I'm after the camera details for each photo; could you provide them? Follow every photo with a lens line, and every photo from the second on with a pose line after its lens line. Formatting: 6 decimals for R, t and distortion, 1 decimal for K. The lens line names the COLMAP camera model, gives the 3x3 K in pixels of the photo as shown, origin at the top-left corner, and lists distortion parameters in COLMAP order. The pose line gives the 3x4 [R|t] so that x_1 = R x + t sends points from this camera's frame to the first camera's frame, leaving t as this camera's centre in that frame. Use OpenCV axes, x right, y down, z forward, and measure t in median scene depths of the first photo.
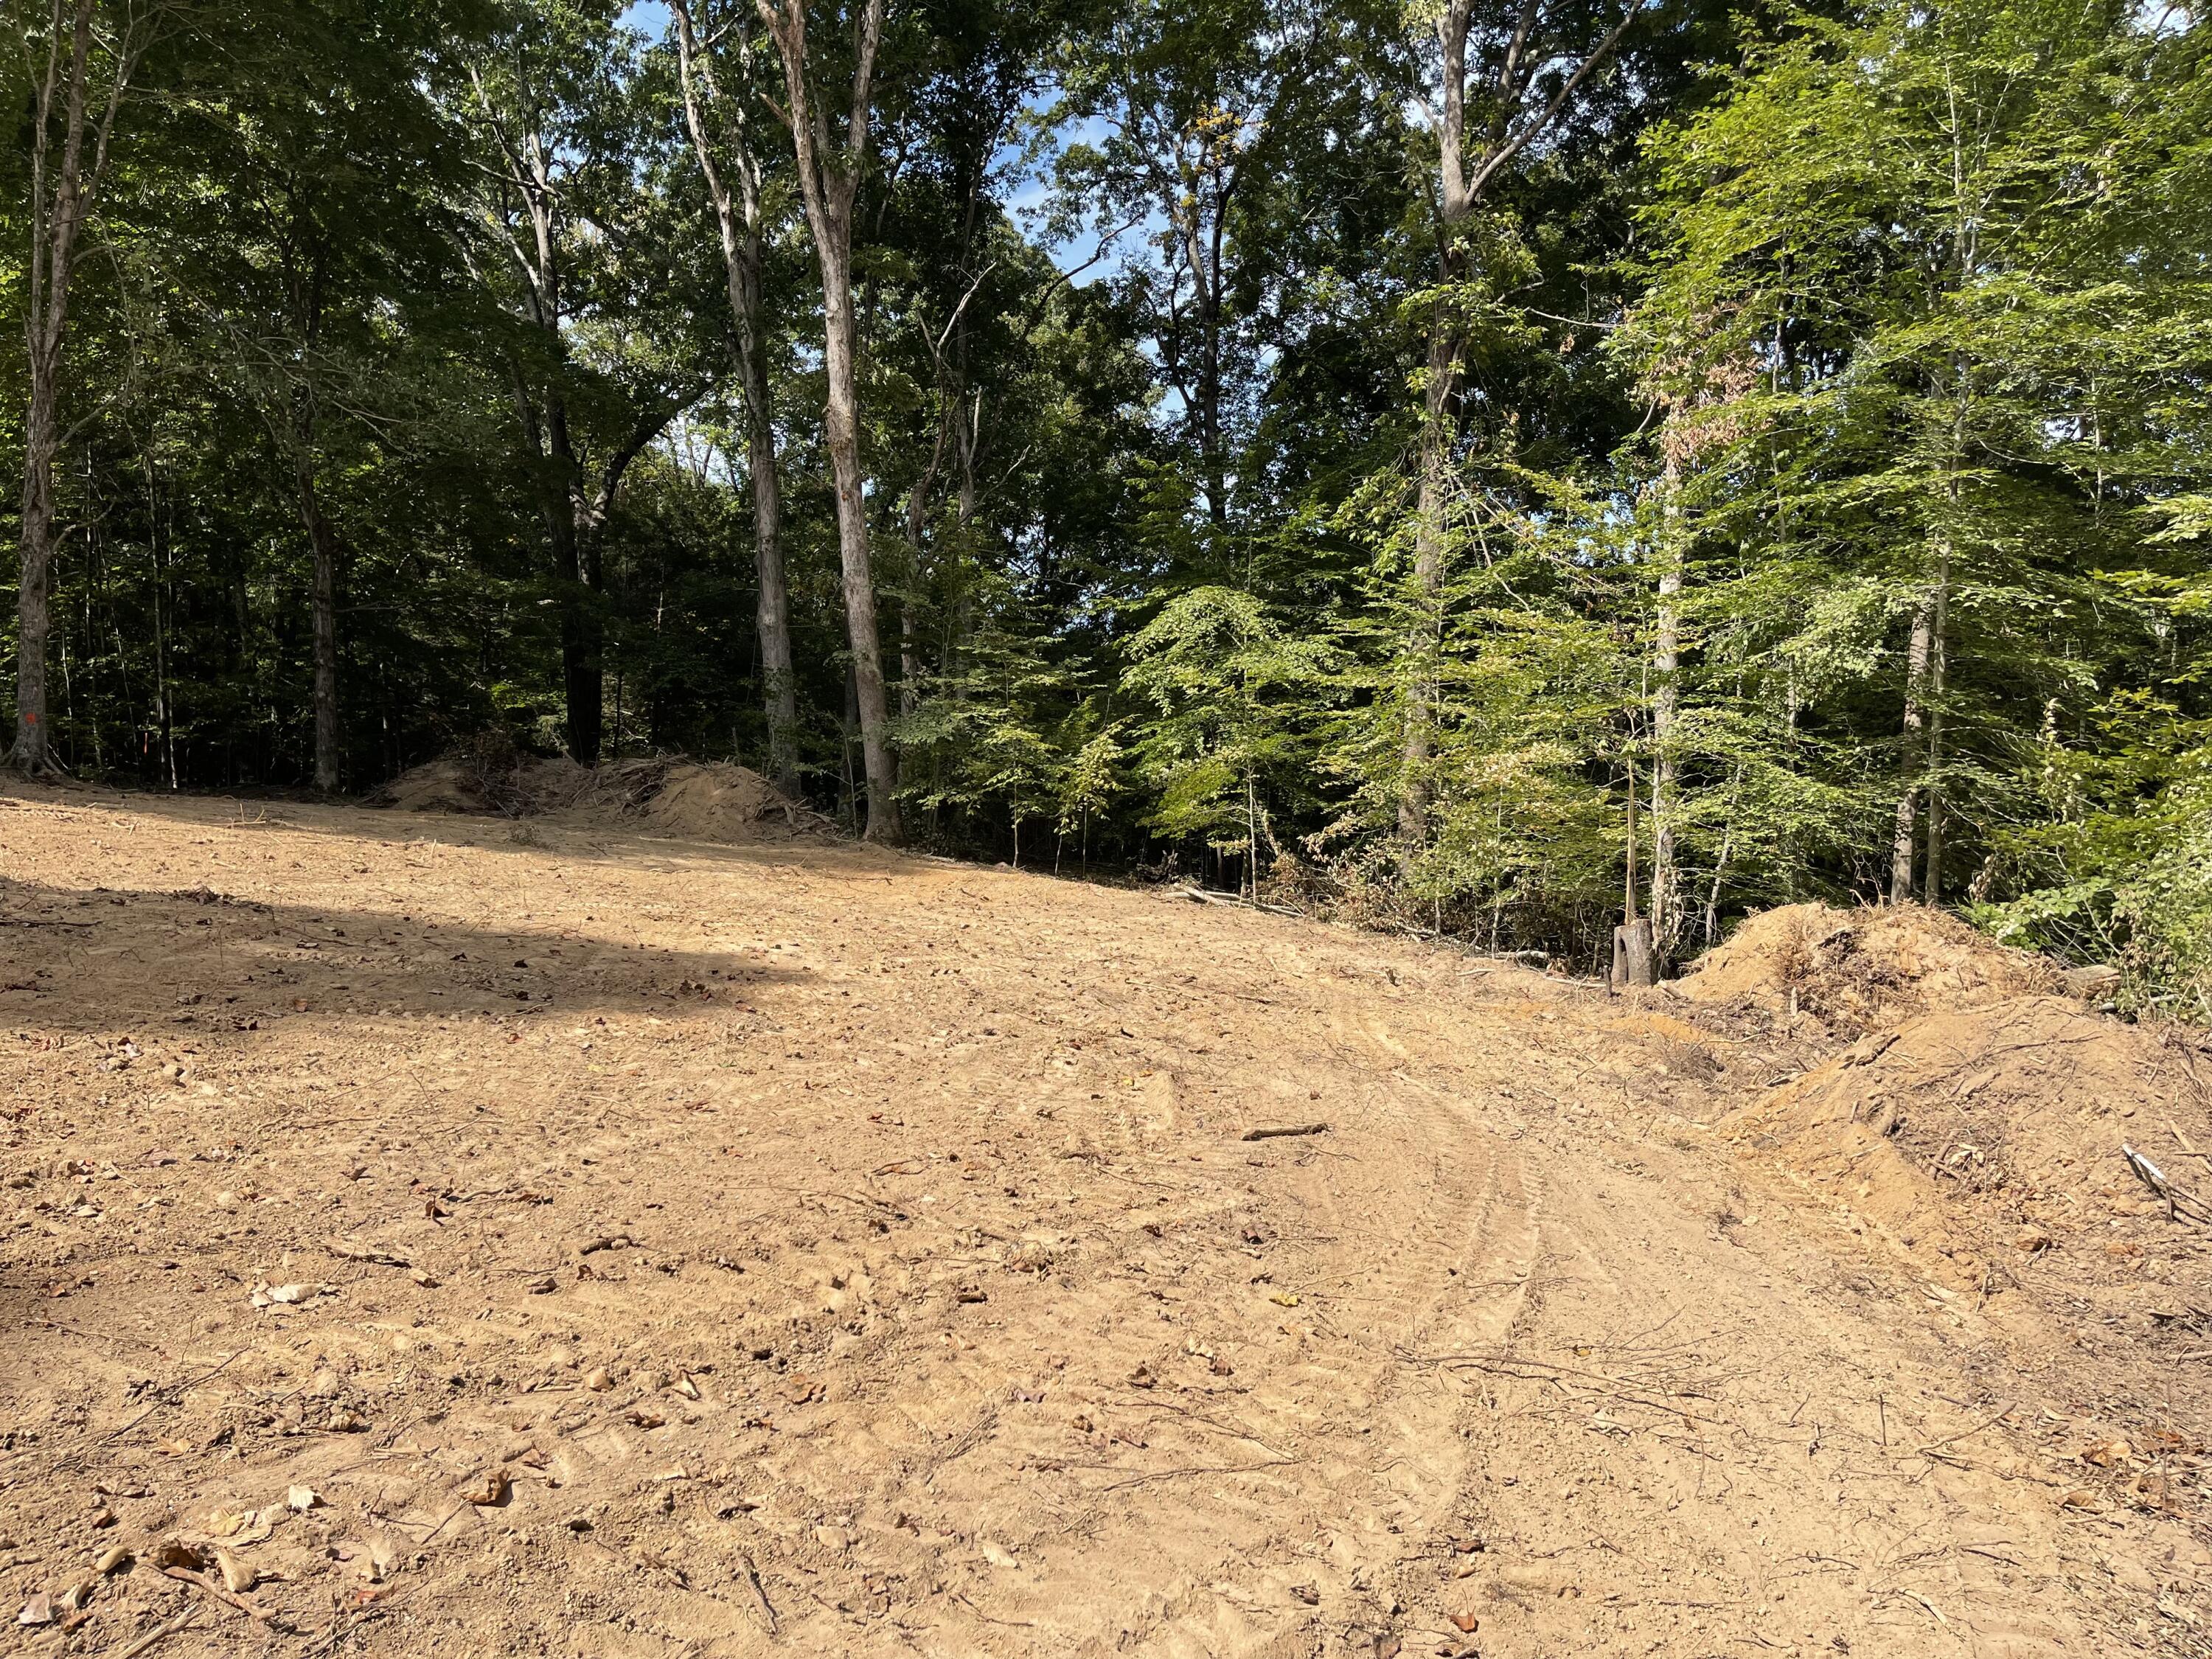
lens RADIAL K [[1748.3, 0, 1105.9], [0, 1748.3, 869.9], [0, 0, 1]] dist [-0.005183, -0.005056]
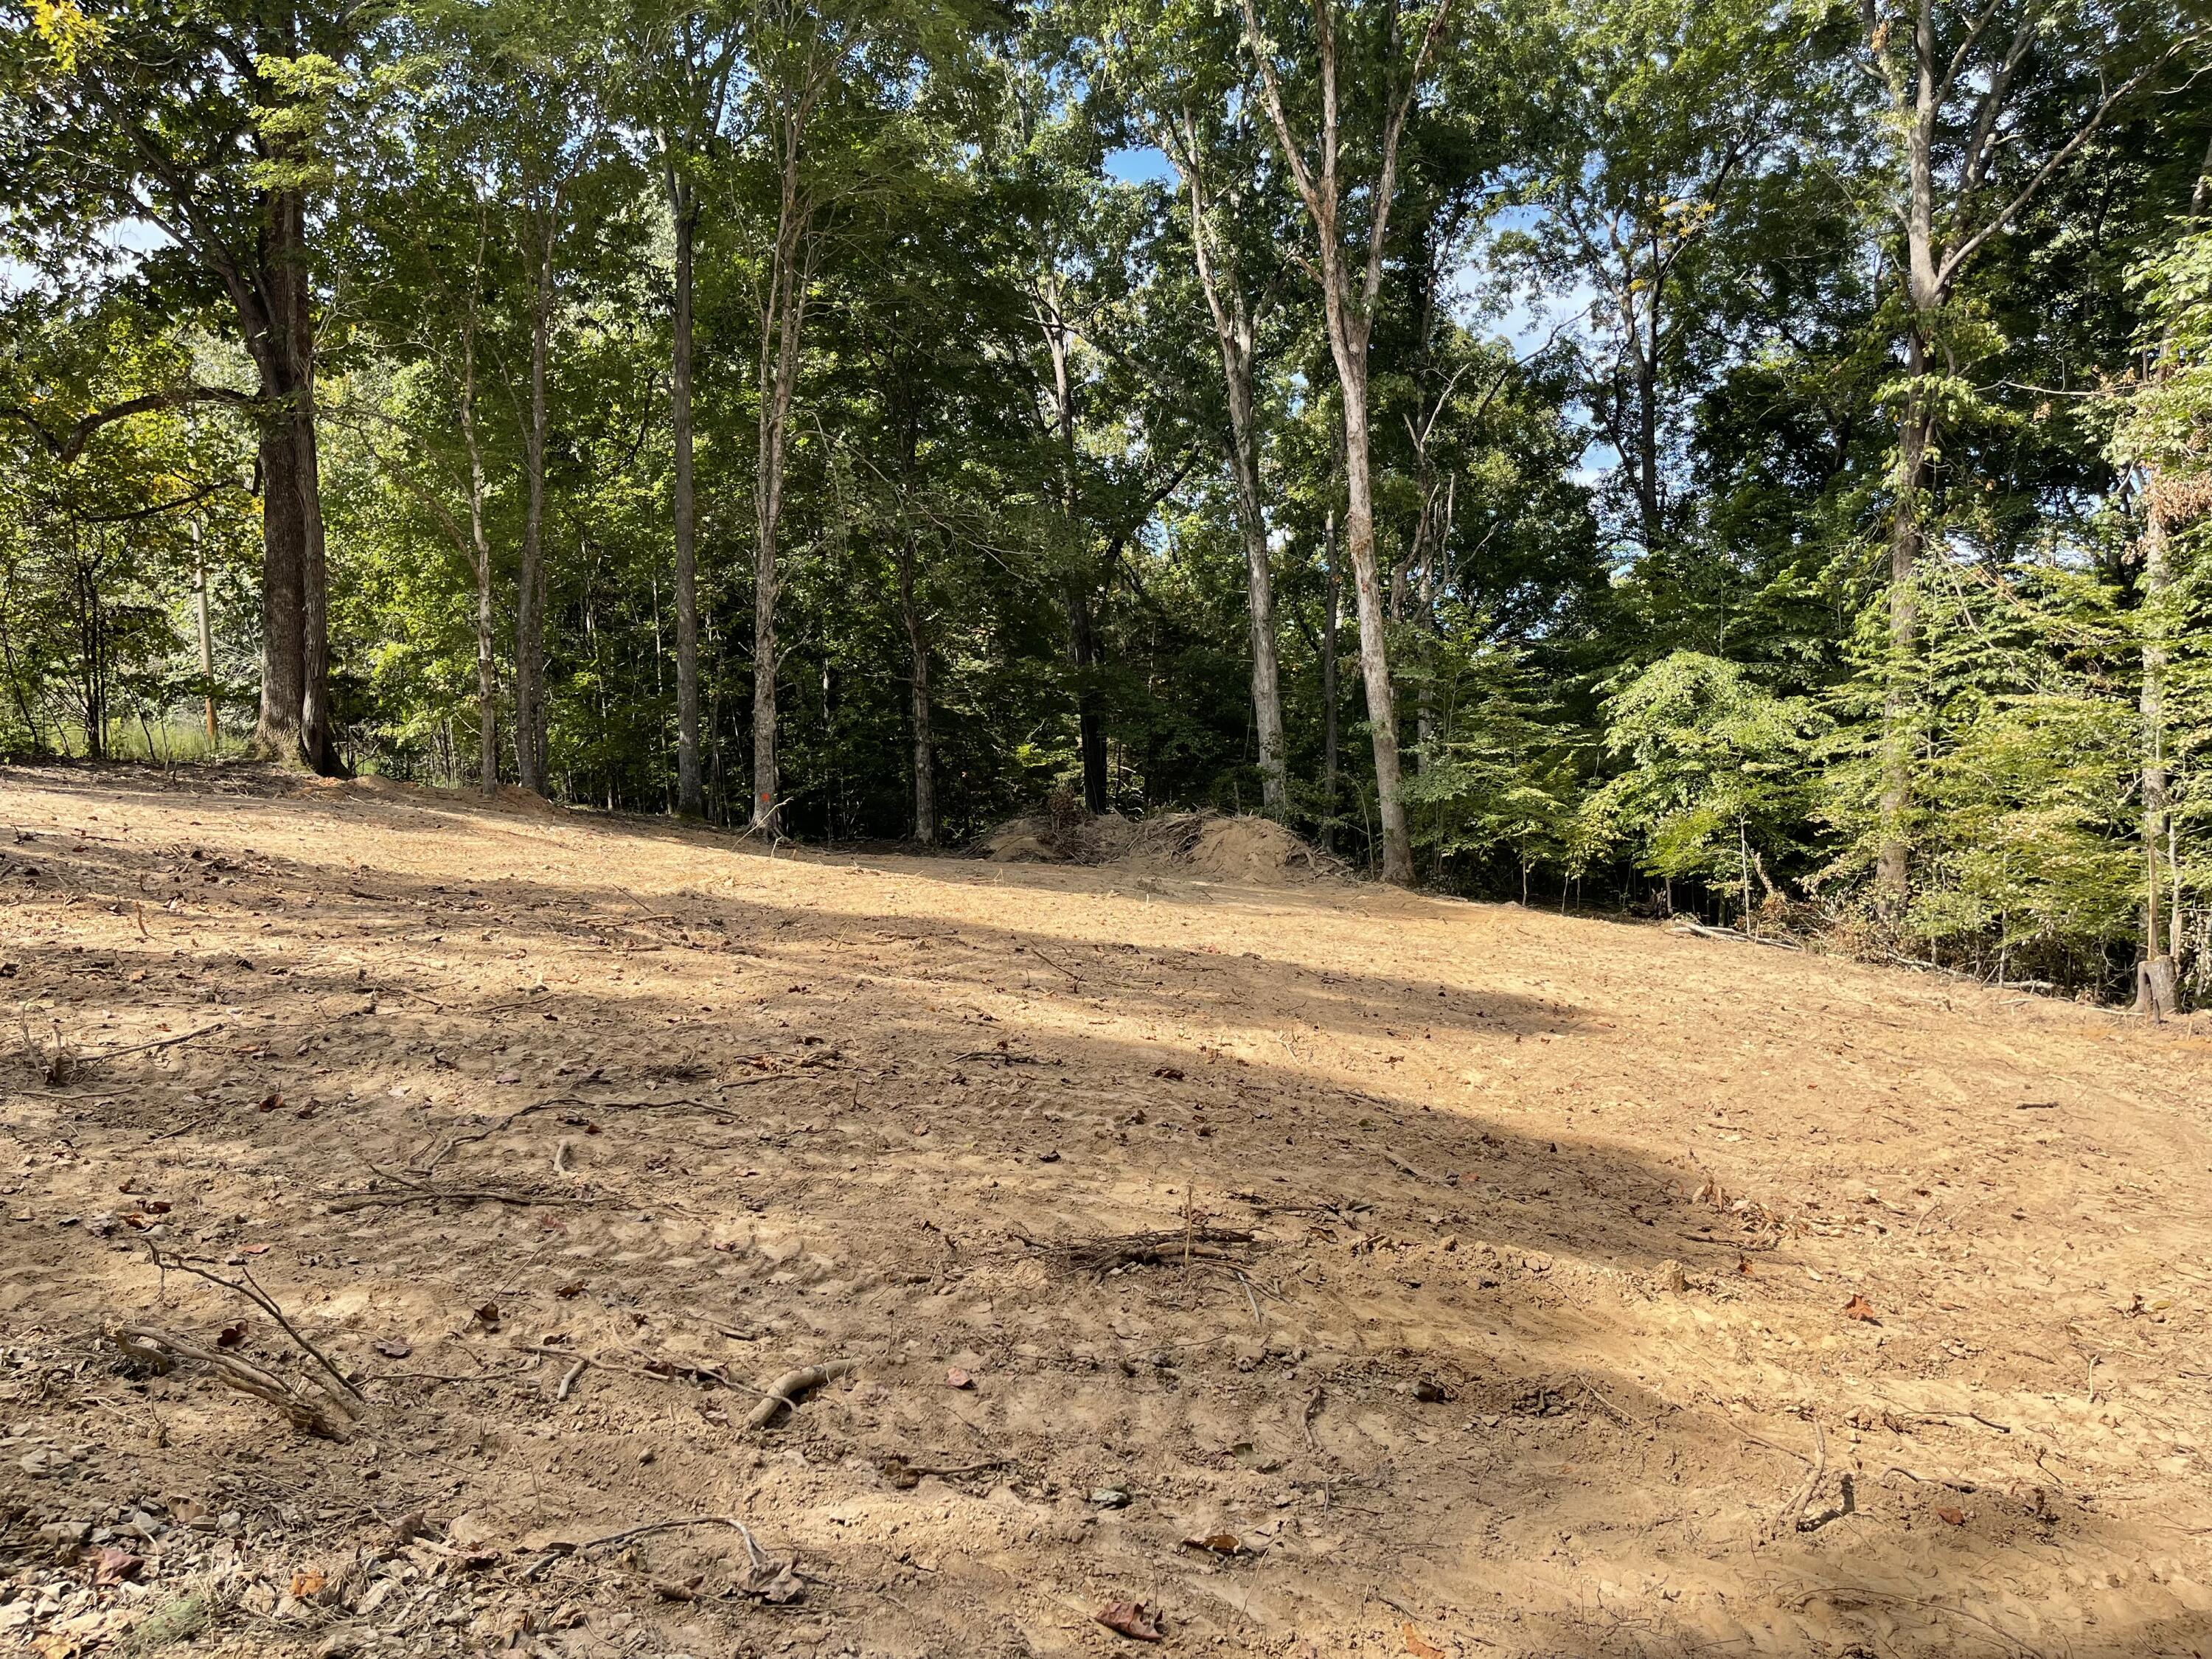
lens RADIAL K [[1675.5, 0, 1109.8], [0, 1675.5, 840.3], [0, 0, 1]] dist [0.079200, -0.098485]
pose [[0.976692, -0.013623, -0.214211, -0.073227], [0.007053, 0.999482, -0.031408, -0.010588], [0.214527, 0.029165, 0.976282, -0.130604]]
